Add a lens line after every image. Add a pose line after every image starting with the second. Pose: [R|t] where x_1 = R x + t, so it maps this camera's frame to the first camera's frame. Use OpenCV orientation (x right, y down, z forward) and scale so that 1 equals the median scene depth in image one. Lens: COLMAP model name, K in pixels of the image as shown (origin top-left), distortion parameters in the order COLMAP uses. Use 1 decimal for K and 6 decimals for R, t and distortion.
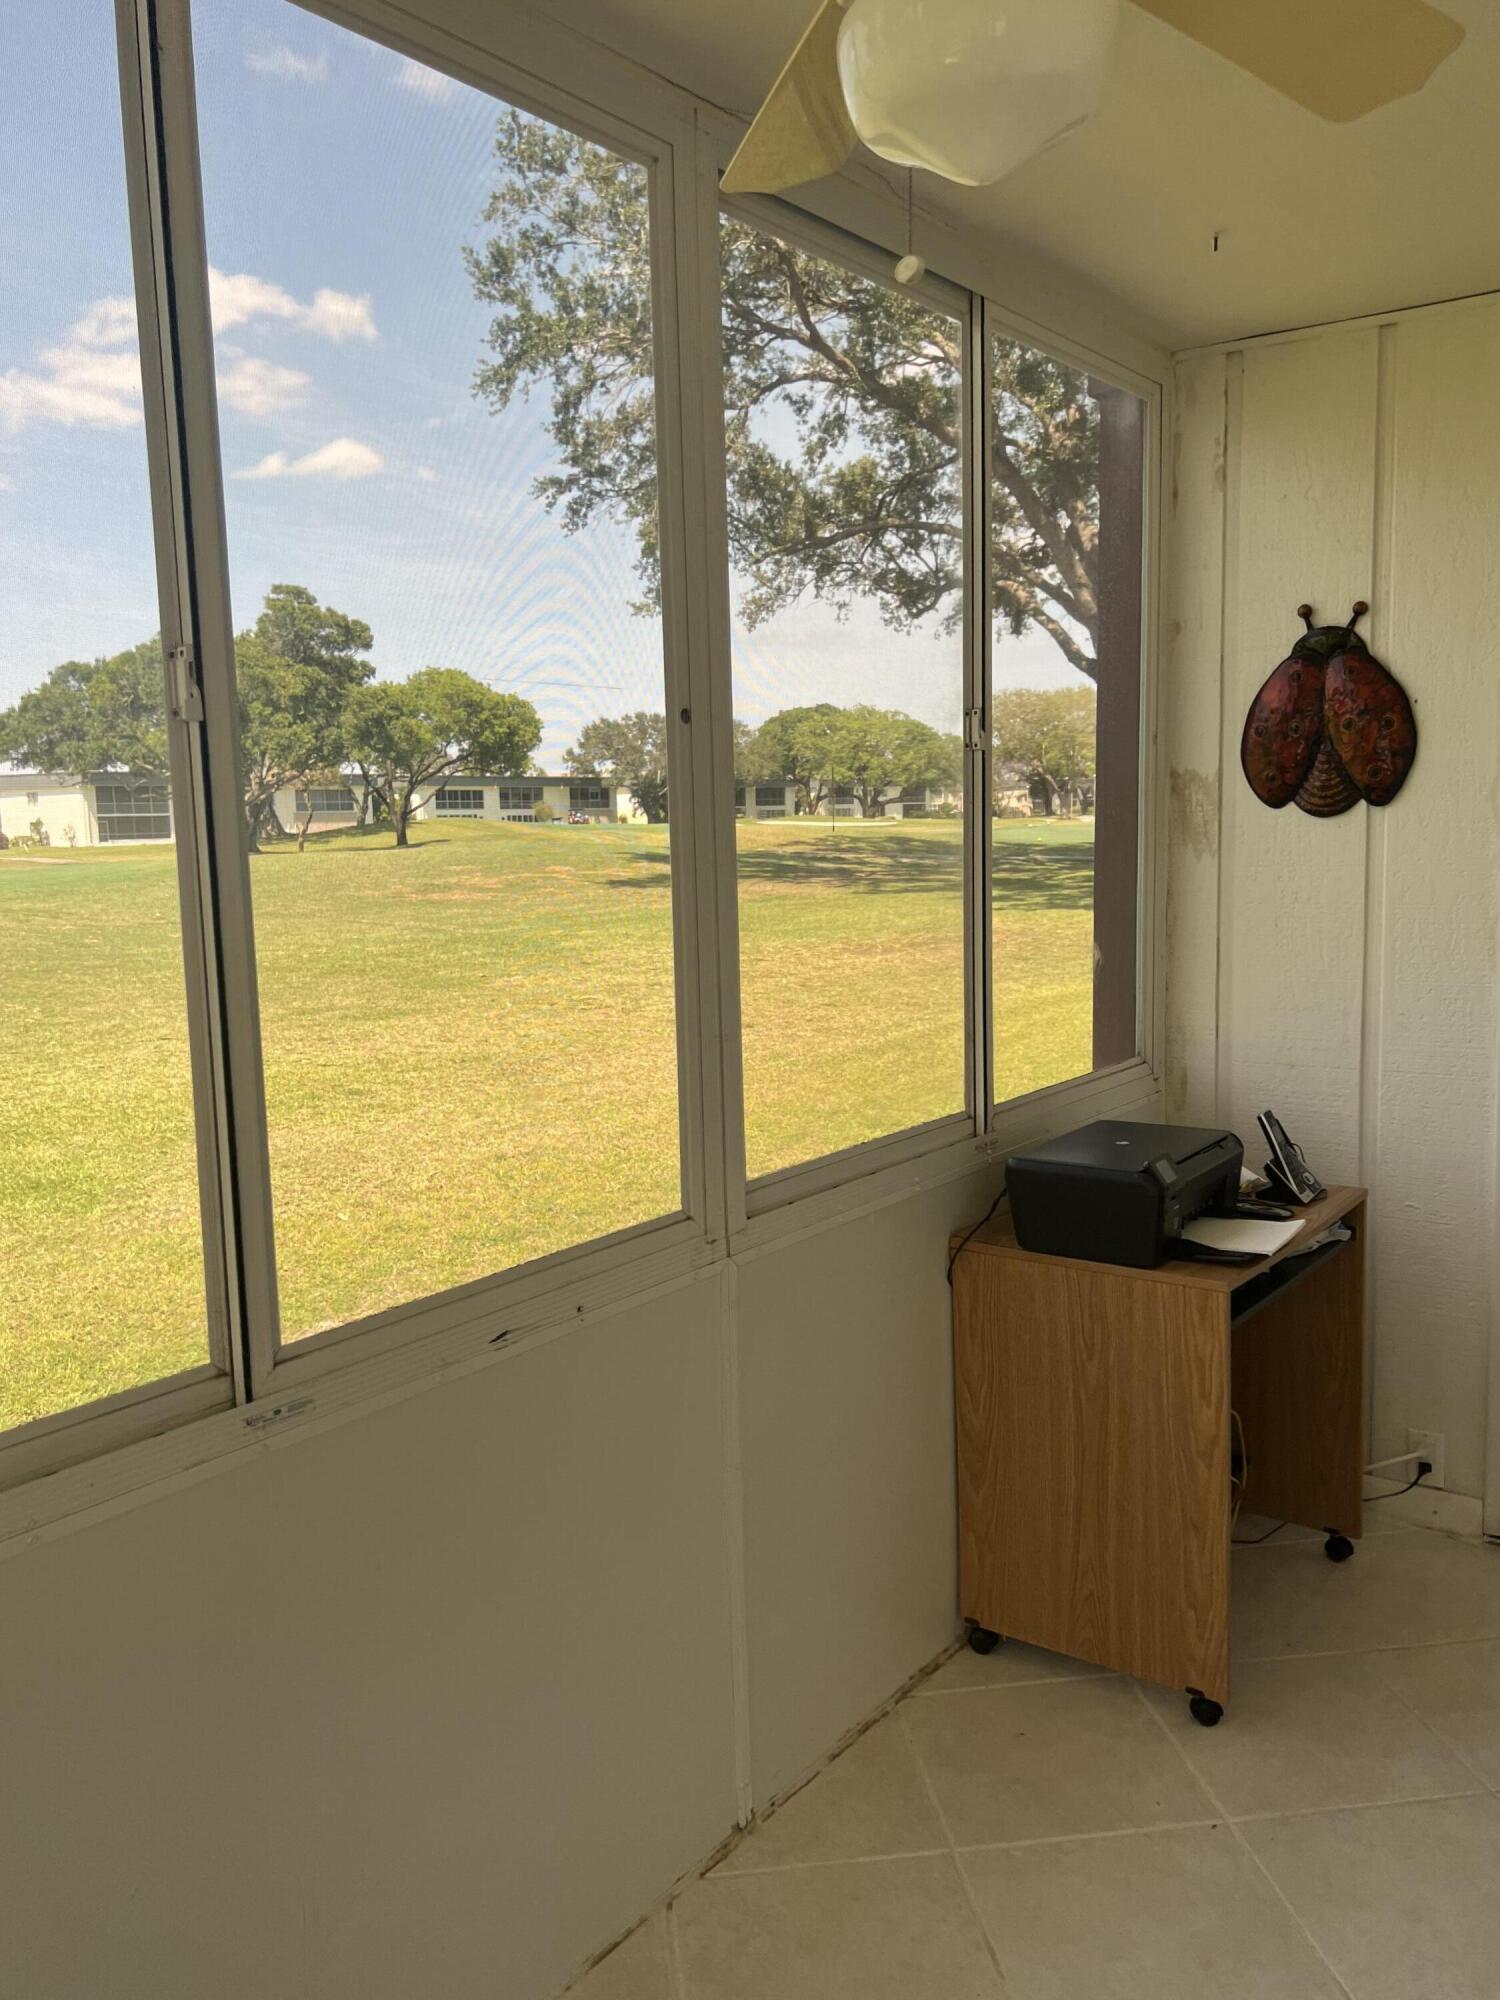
lens RADIAL K [[1567.1, 0, 758.3], [0, 1567.1, 1019.6], [0, 0, 1]] dist [0.051516, -0.067000]
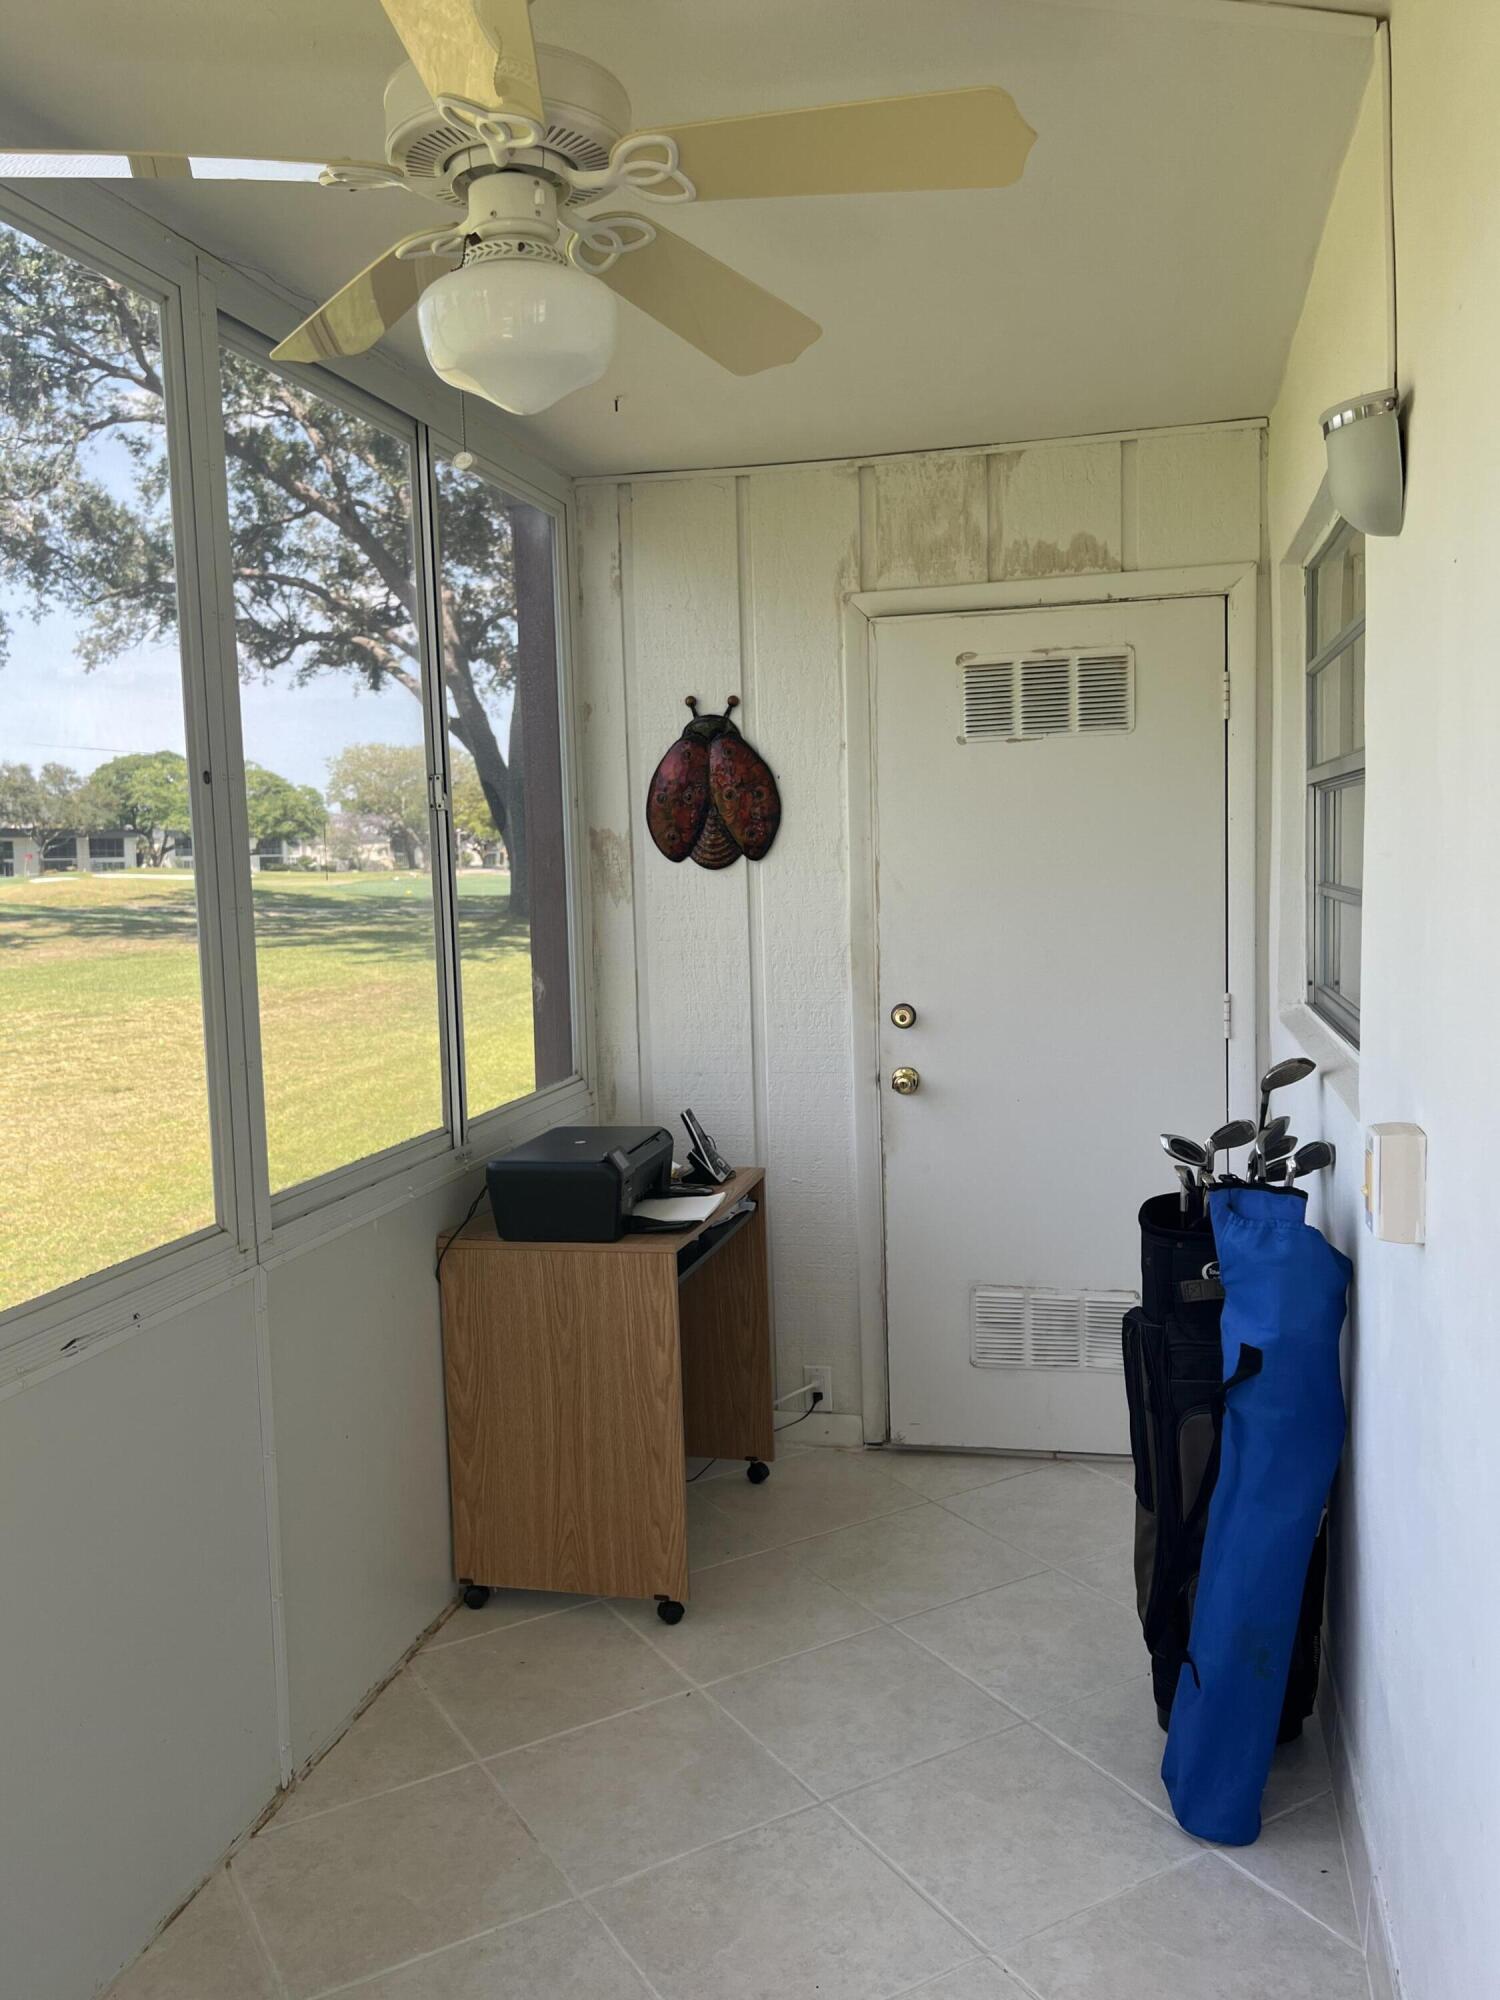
lens RADIAL K [[1567.1, 0, 765.6], [0, 1567.1, 1007.1], [0, 0, 1]] dist [0.051516, -0.067000]
pose [[0.918381, -0.039713, 0.393700, -0.018199], [0.055919, 0.997991, -0.029773, 0.003520], [-0.391727, 0.049358, 0.918757, -0.026256]]
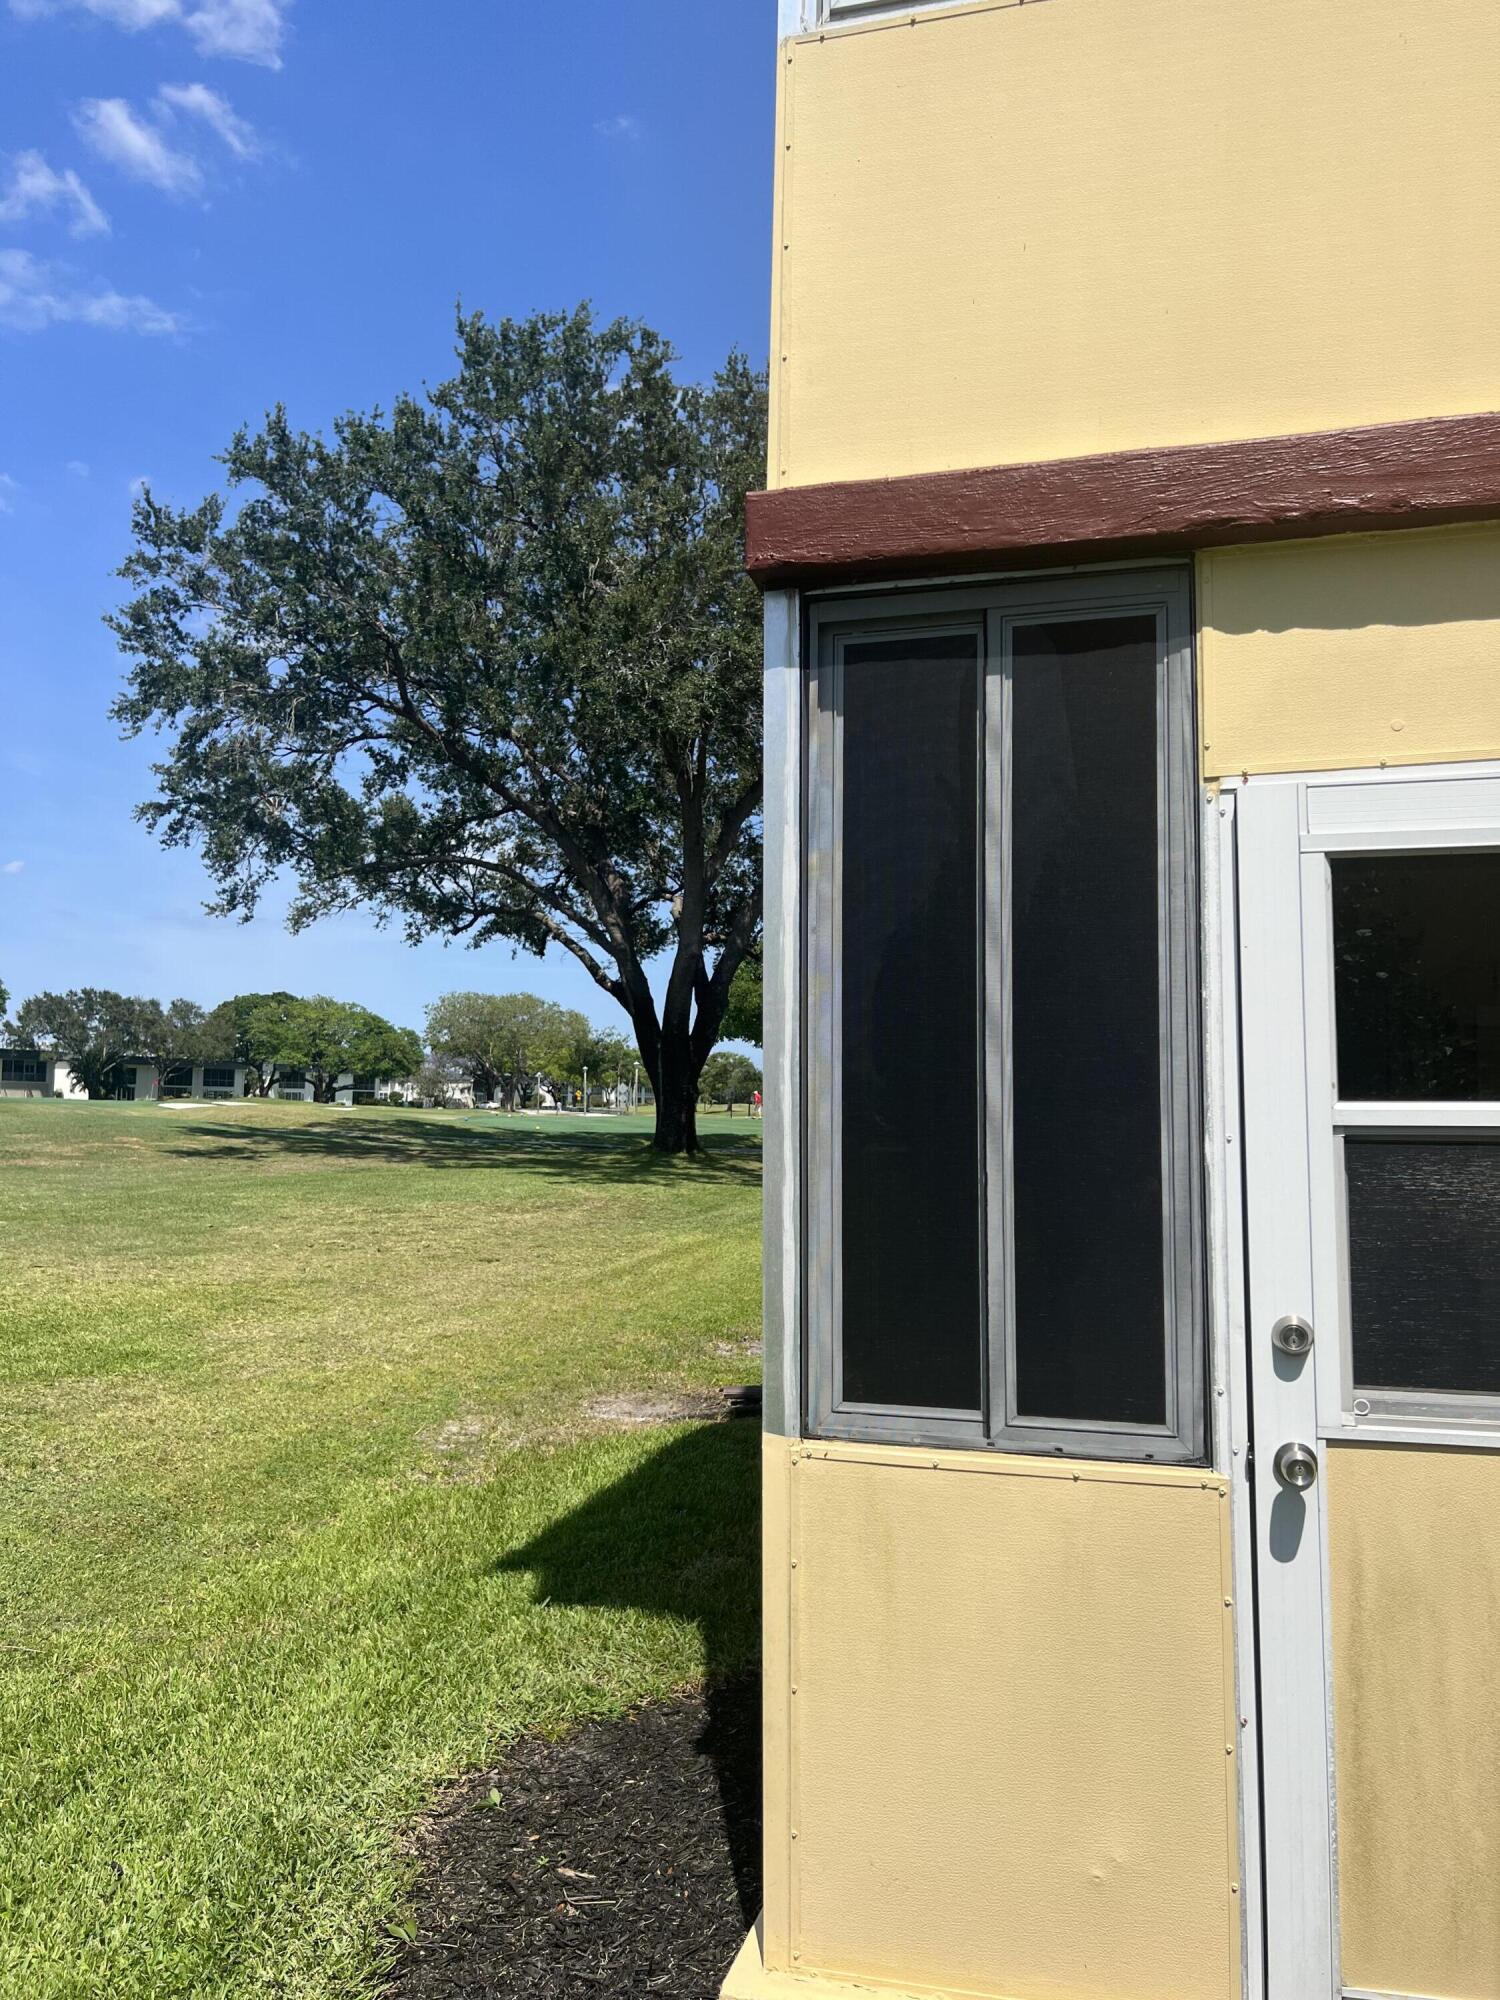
lens RADIAL K [[1483.1, 0, 734.4], [0, 1483.1, 1004.2], [0, 0, 1]] dist [0.048820, -0.061142]
pose [[0.939082, 0.063191, 0.337834, -0.110467], [0.004639, 0.980533, -0.196302, 0.017690], [-0.343662, 0.185911, 0.920507, -0.110150]]
